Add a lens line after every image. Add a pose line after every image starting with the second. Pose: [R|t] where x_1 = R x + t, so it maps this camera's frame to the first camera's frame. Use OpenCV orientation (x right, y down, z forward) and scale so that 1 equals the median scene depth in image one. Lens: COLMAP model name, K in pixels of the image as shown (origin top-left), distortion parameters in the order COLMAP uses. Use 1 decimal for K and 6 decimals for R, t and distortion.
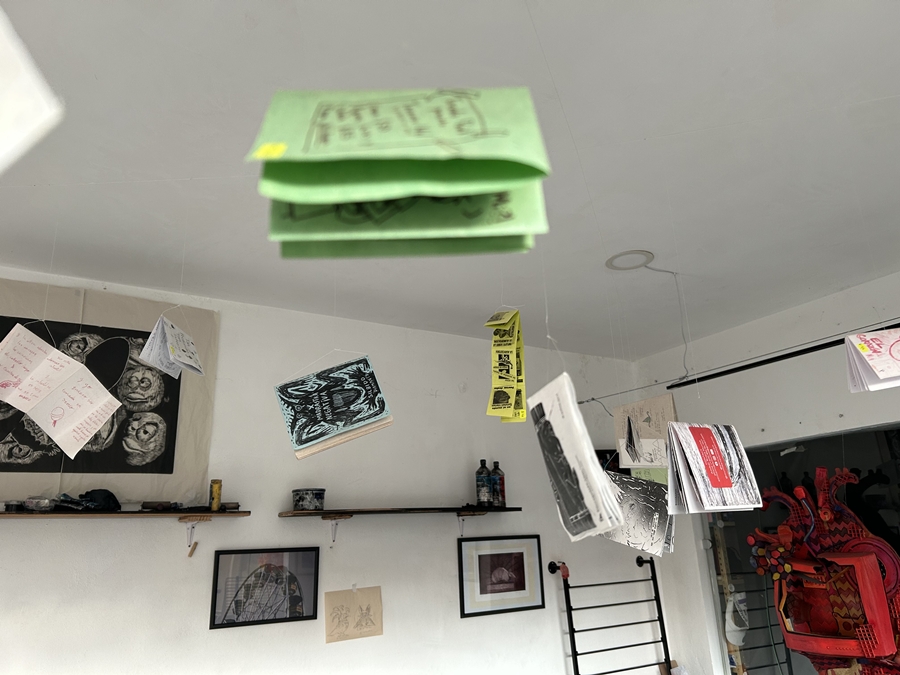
lens RADIAL K [[681.2, 0, 447.8], [0, 681.2, 332.8], [0, 0, 1]] dist [0.041281, -0.044095]
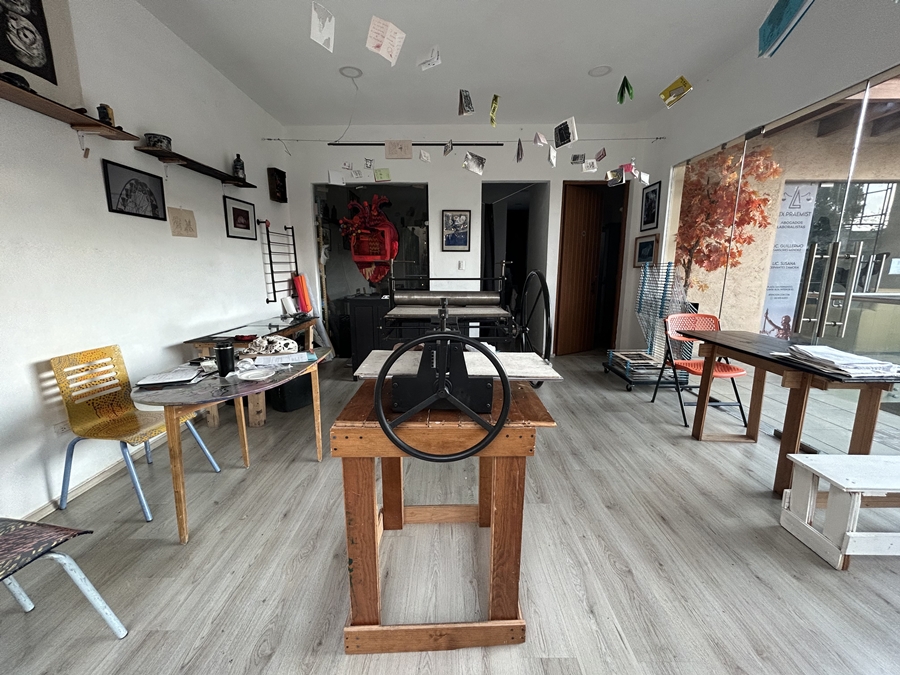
lens RADIAL K [[365.8, 0, 453.0], [0, 365.8, 342.6], [0, 0, 1]] dist [-0.000670, -0.000427]
pose [[0.506801, -0.131502, 0.851974, -0.624757], [-0.278708, 0.910226, 0.306285, 0.212188], [-0.815766, -0.392678, 0.424653, -0.074365]]
